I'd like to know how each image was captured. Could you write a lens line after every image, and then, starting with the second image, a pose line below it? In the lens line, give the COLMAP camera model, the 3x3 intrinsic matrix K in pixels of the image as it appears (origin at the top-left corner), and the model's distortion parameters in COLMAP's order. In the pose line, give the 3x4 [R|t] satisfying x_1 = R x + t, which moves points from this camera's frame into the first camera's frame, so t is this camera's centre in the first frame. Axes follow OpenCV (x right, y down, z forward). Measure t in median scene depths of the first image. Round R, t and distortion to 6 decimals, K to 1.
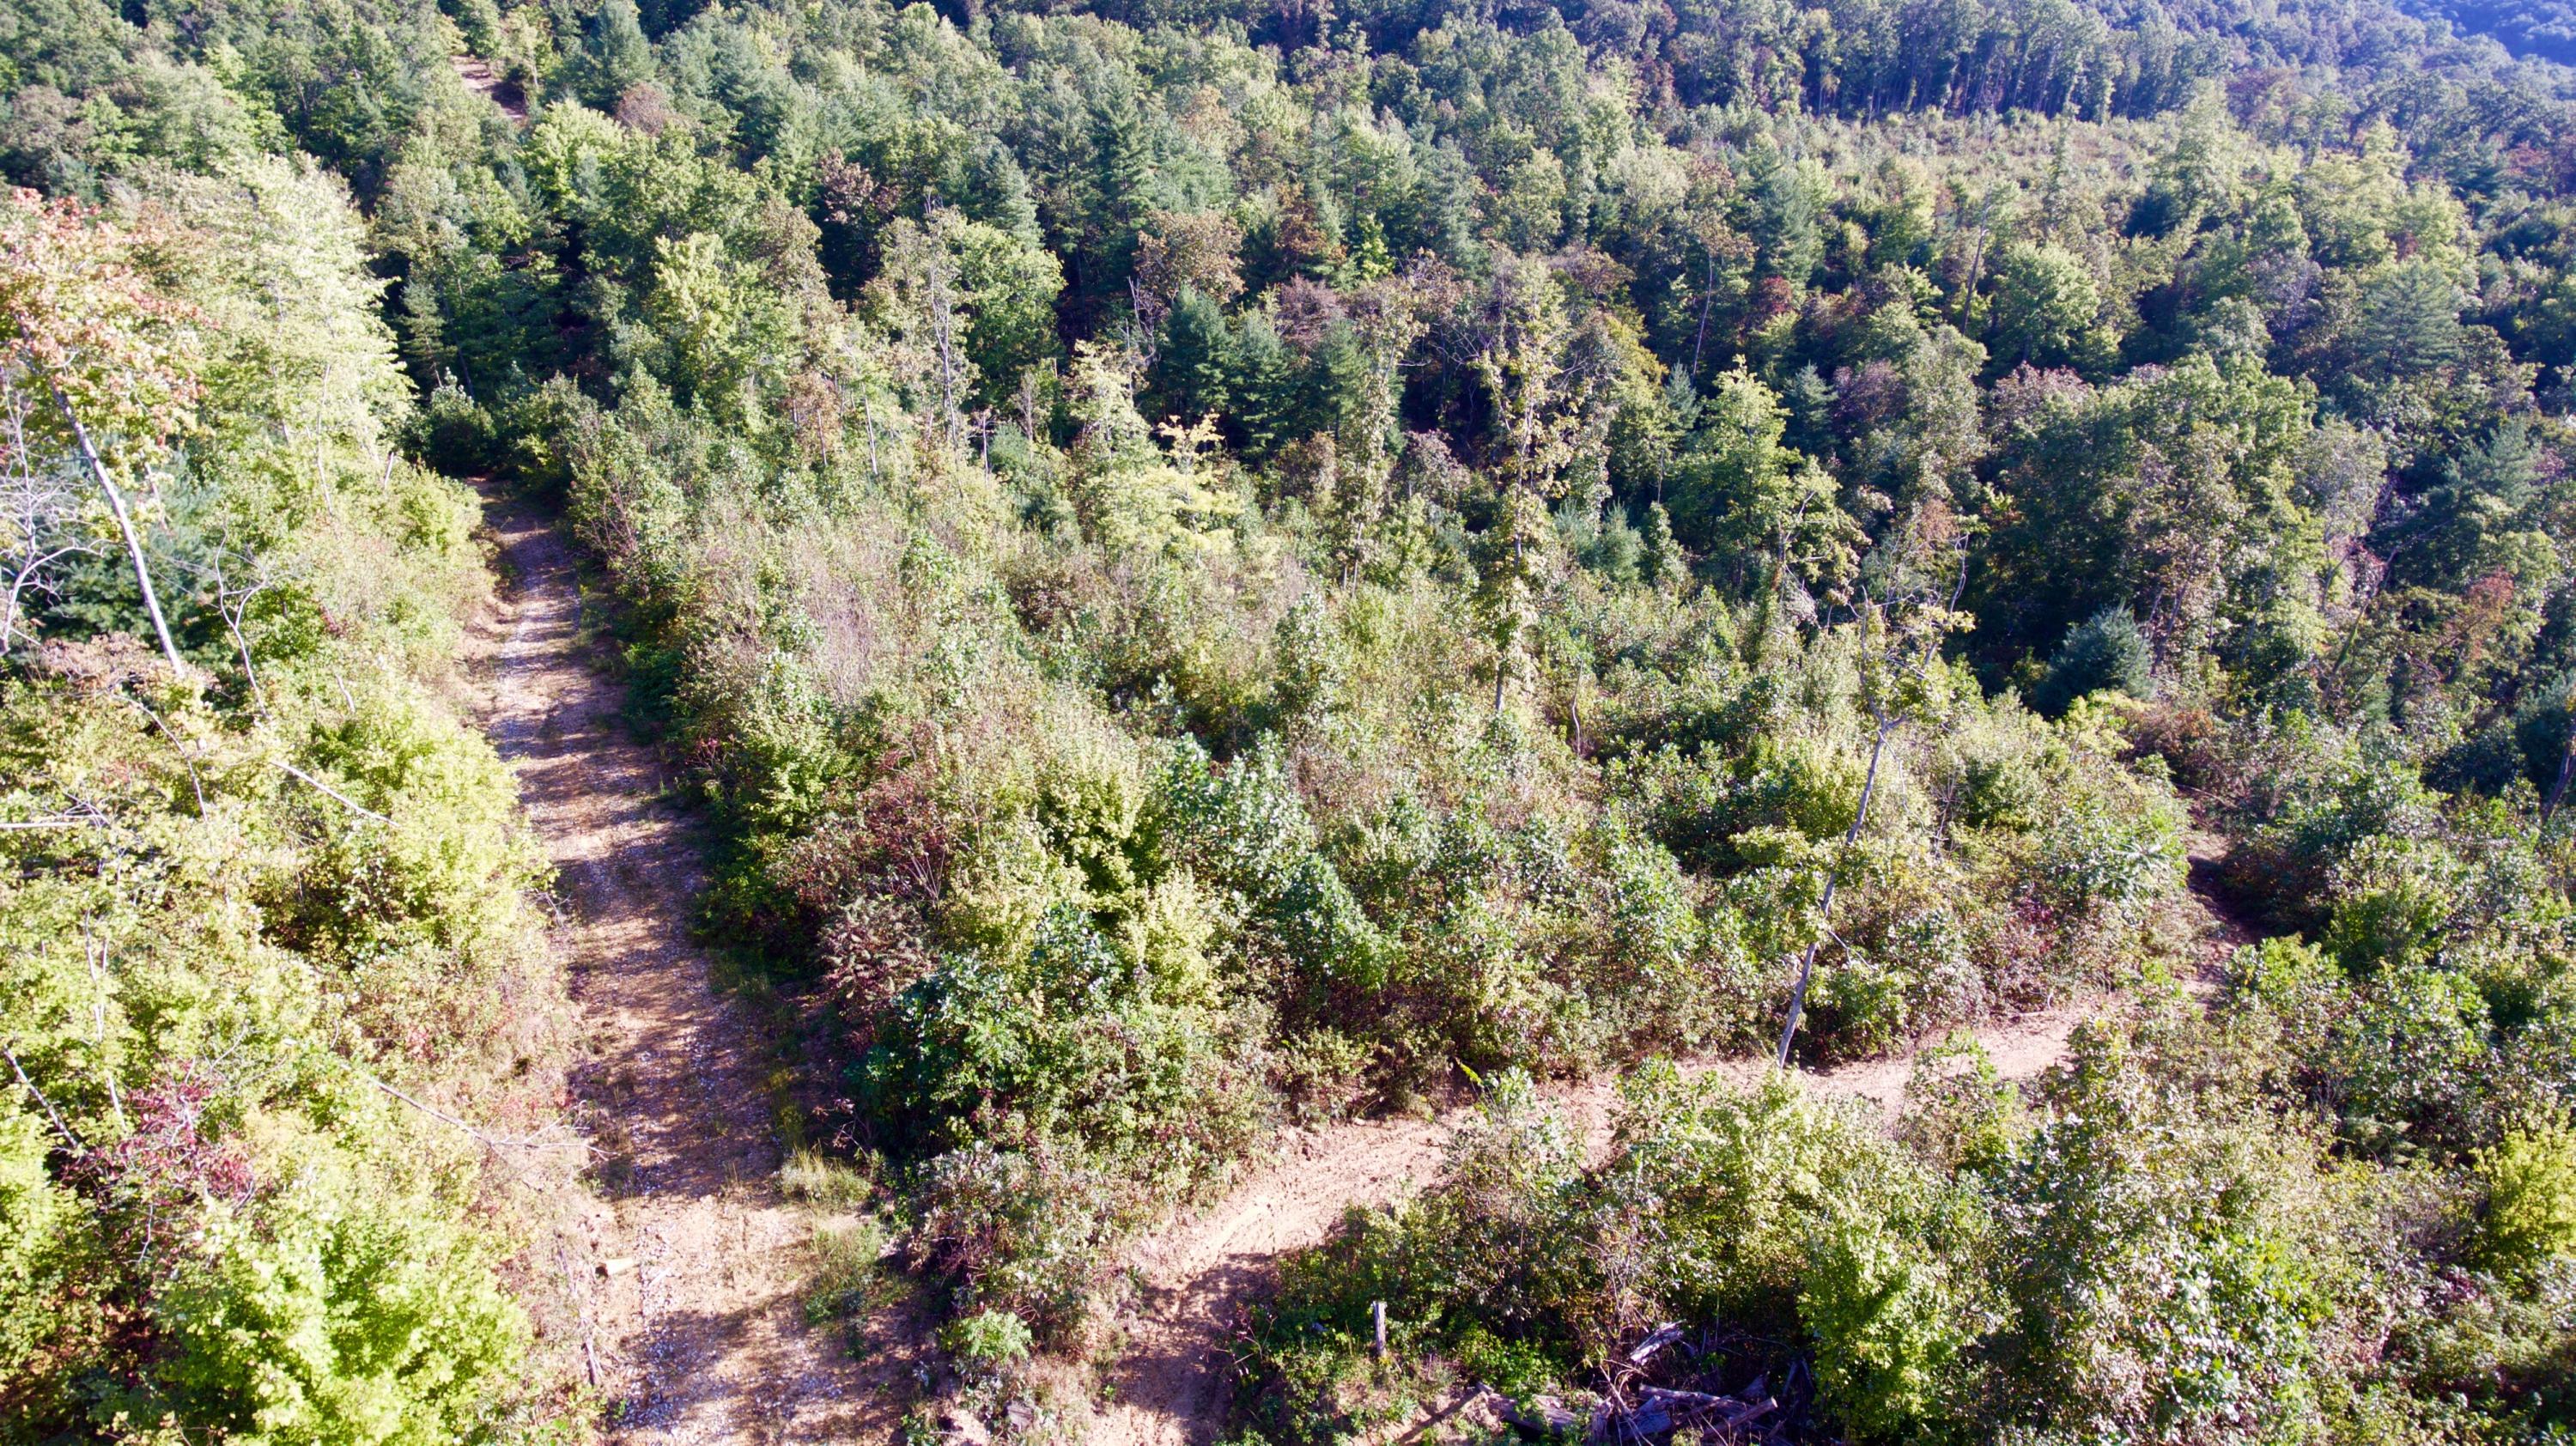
lens RADIAL K [[1501.1, 0, 1298.1], [0, 1501.1, 711.6], [0, 0, 1]] dist [-0.021523, 0.000575]
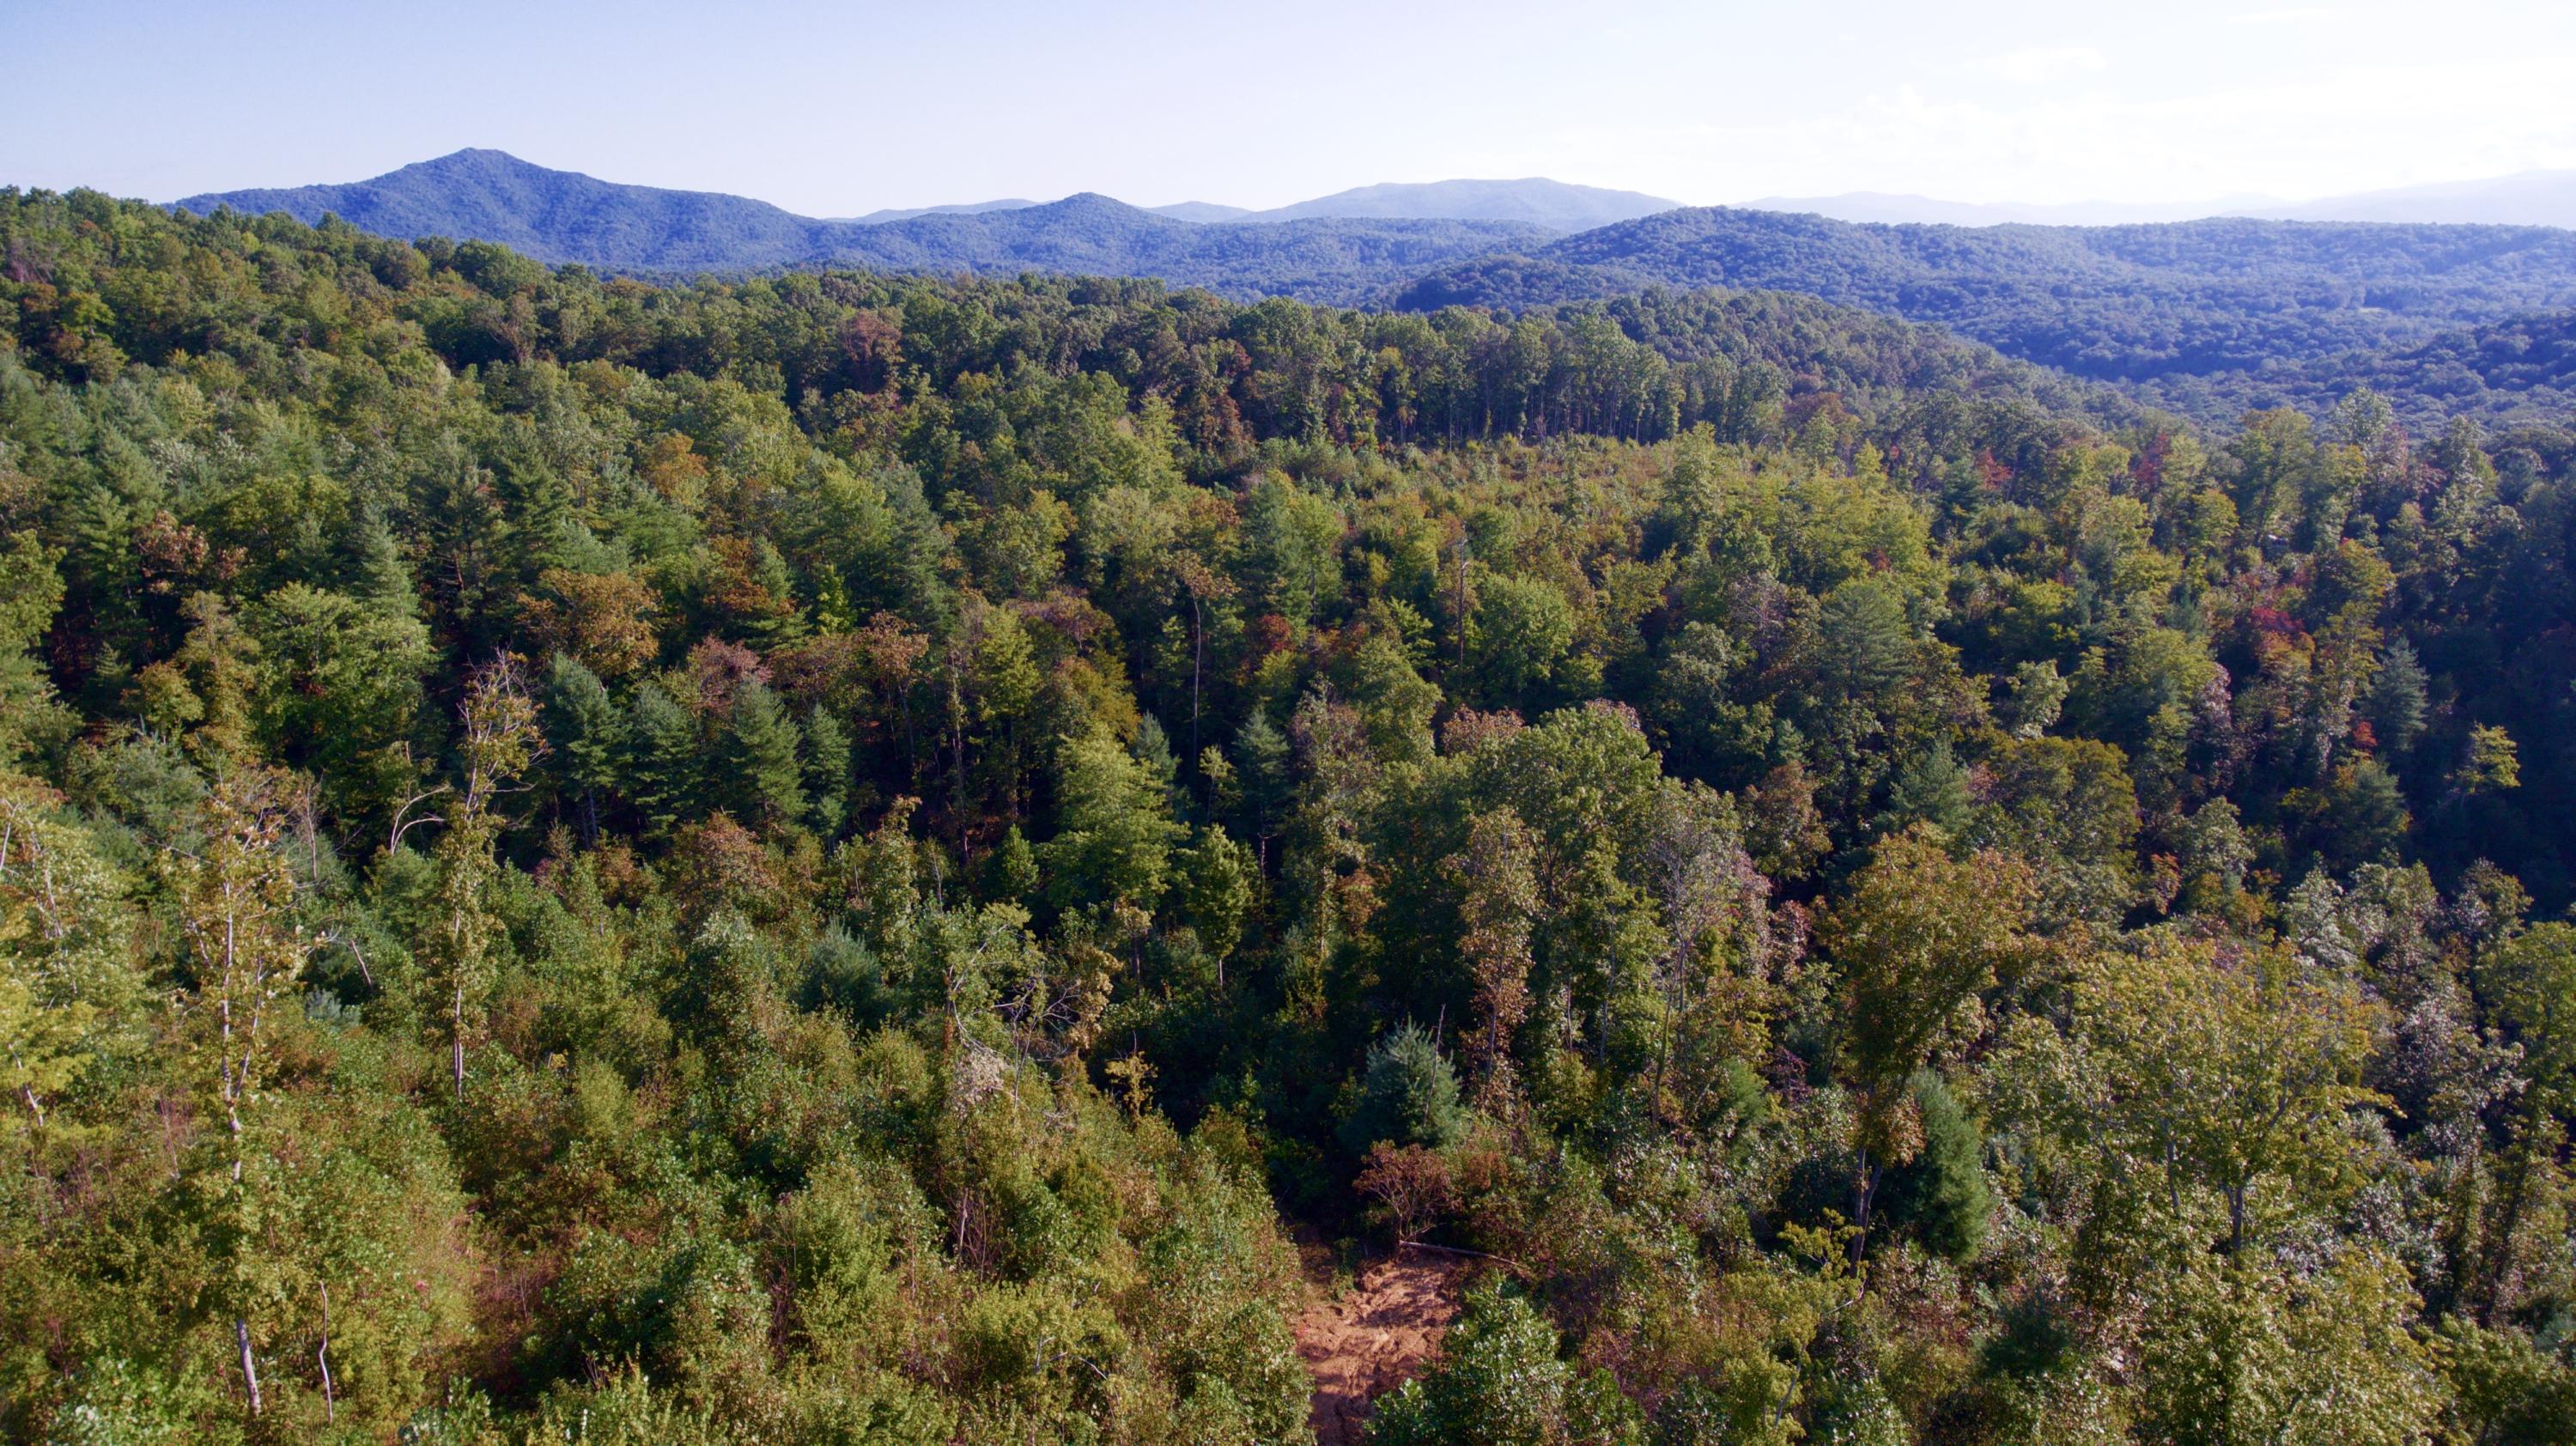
lens RADIAL K [[1504.2, 0, 1297.5], [0, 1504.2, 711.1], [0, 0, 1]] dist [-0.022759, -0.000716]
pose [[0.986116, -0.042144, 0.160623, 0.175322], [0.073075, 0.978701, -0.191843, -0.042067], [-0.149117, 0.200917, 0.968192, 0.071018]]
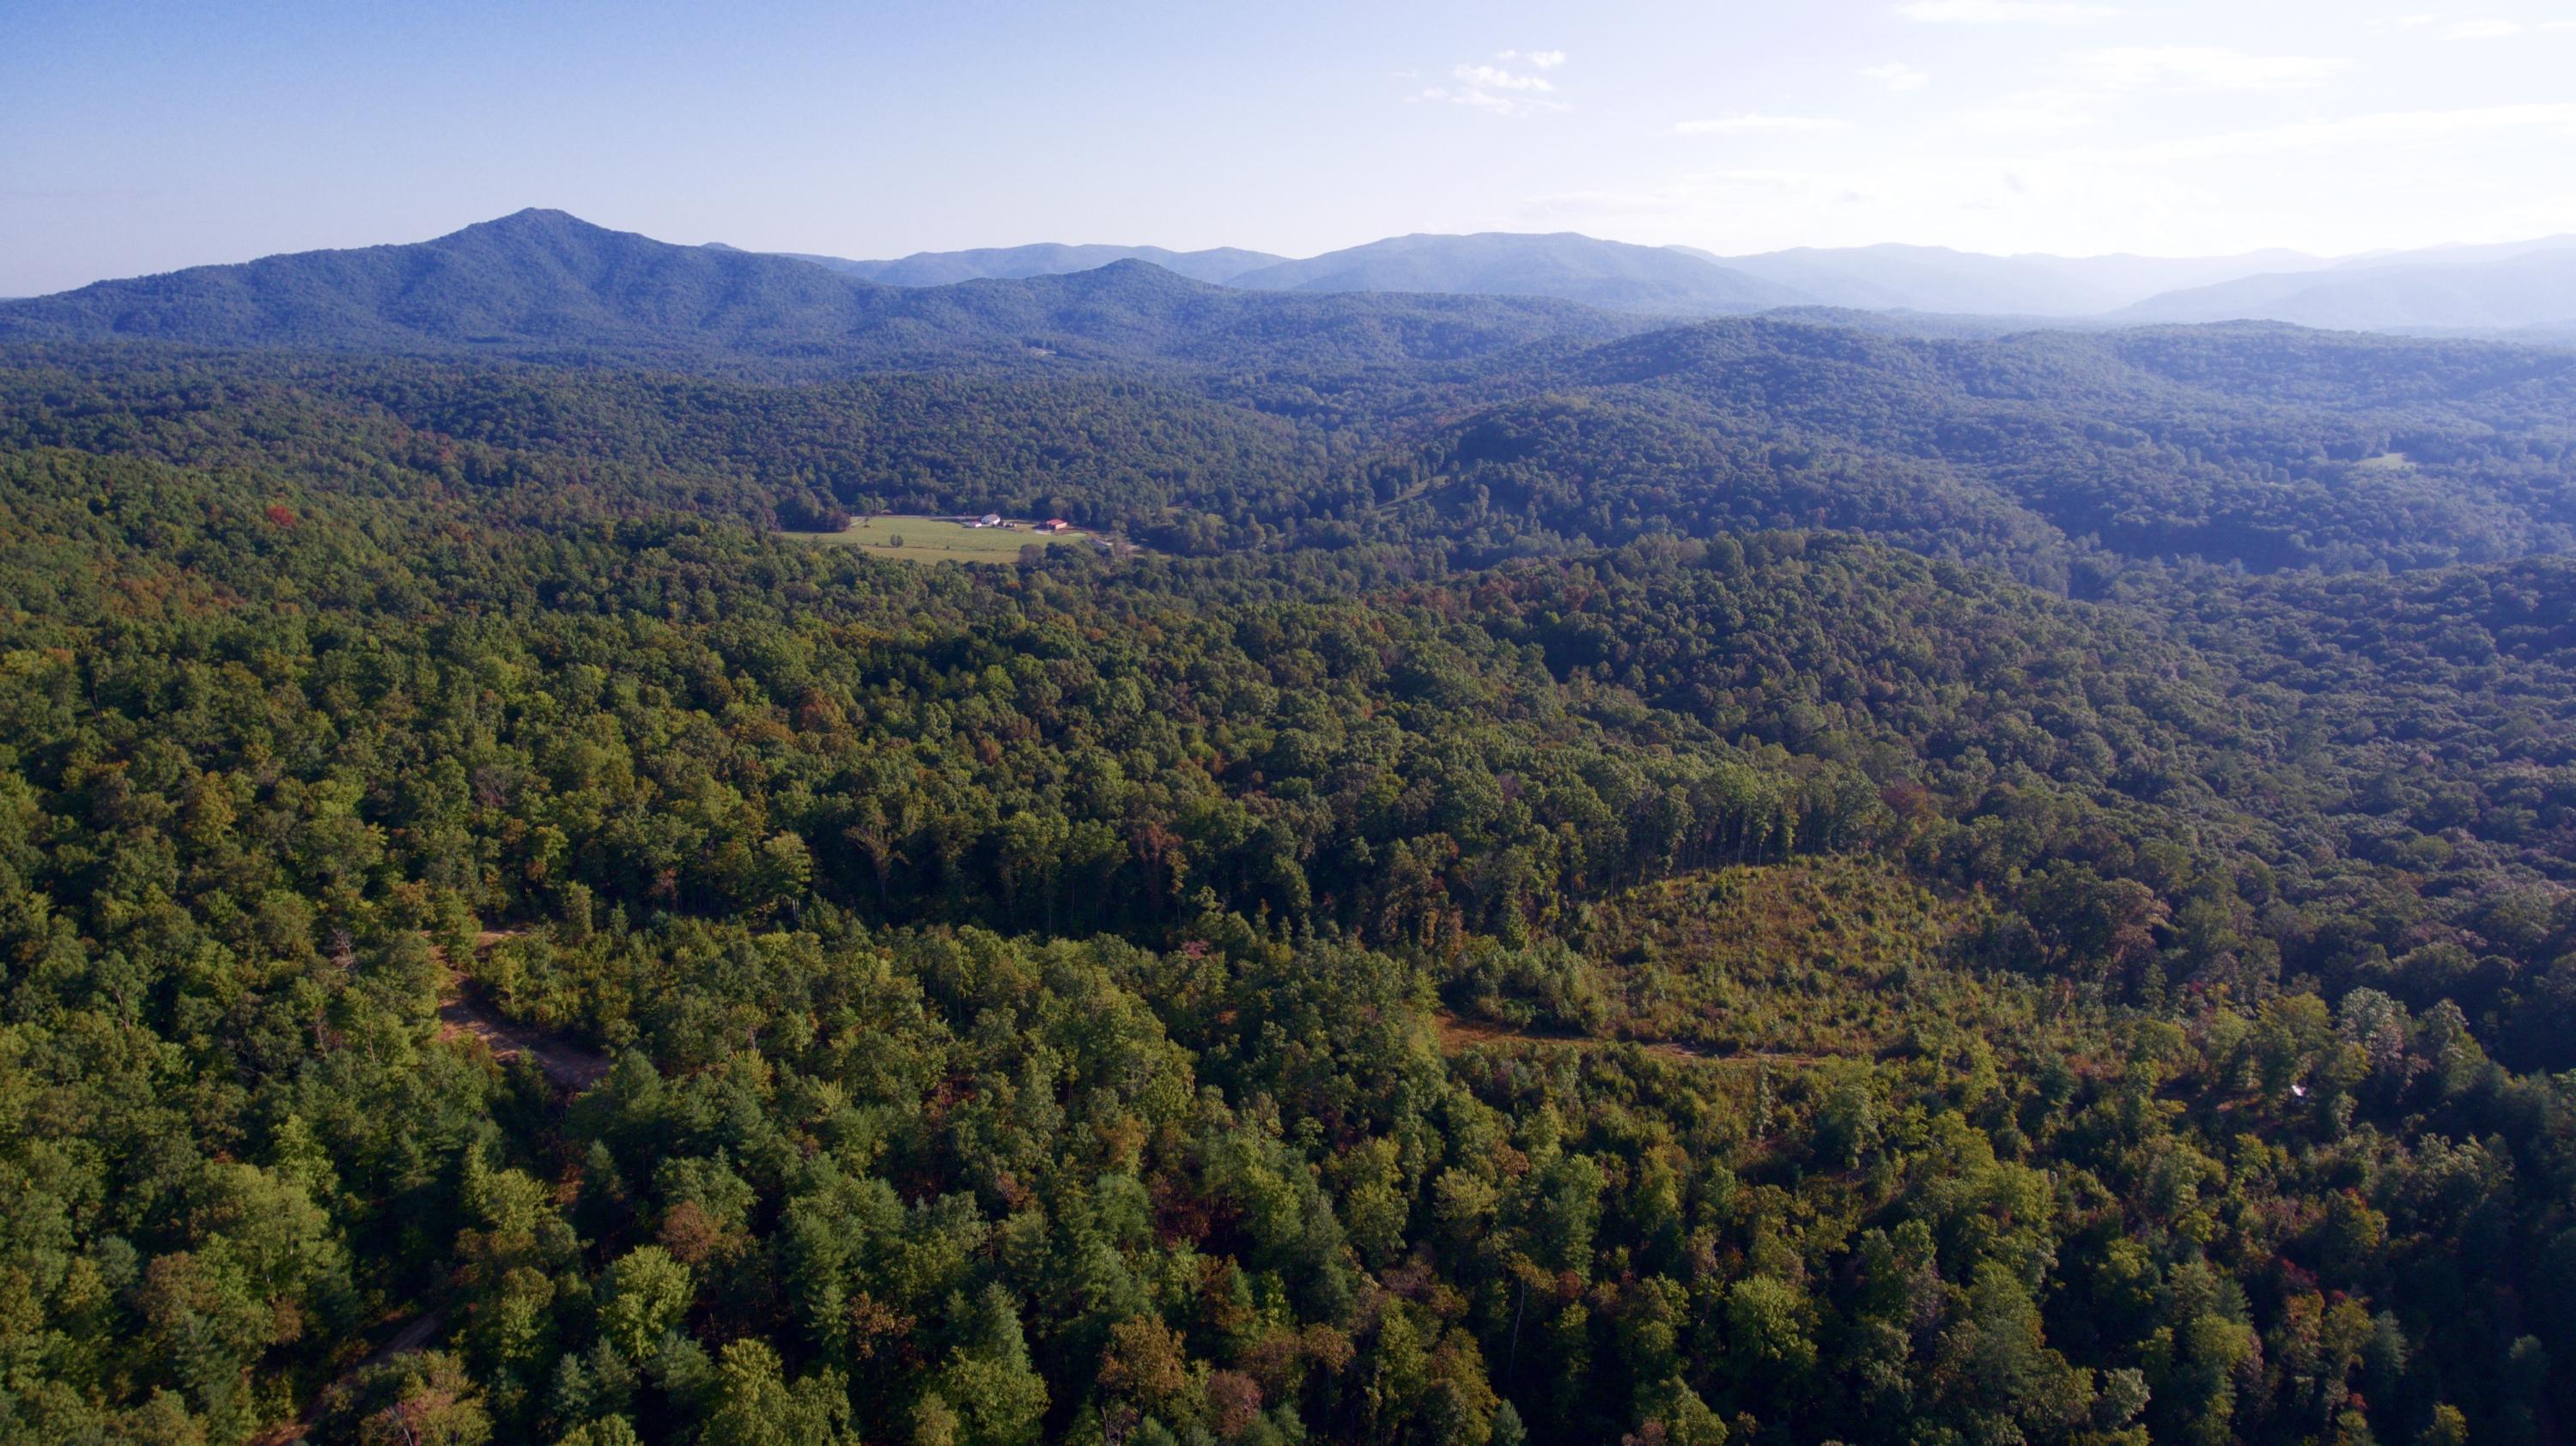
lens RADIAL K [[1504.2, 0, 1297.5], [0, 1504.2, 711.1], [0, 0, 1]] dist [-0.022759, -0.000716]
pose [[0.988497, -0.023033, 0.149474, -0.106755], [0.054741, 0.975813, -0.211641, -0.506011], [-0.140984, 0.217389, 0.965850, -0.362316]]
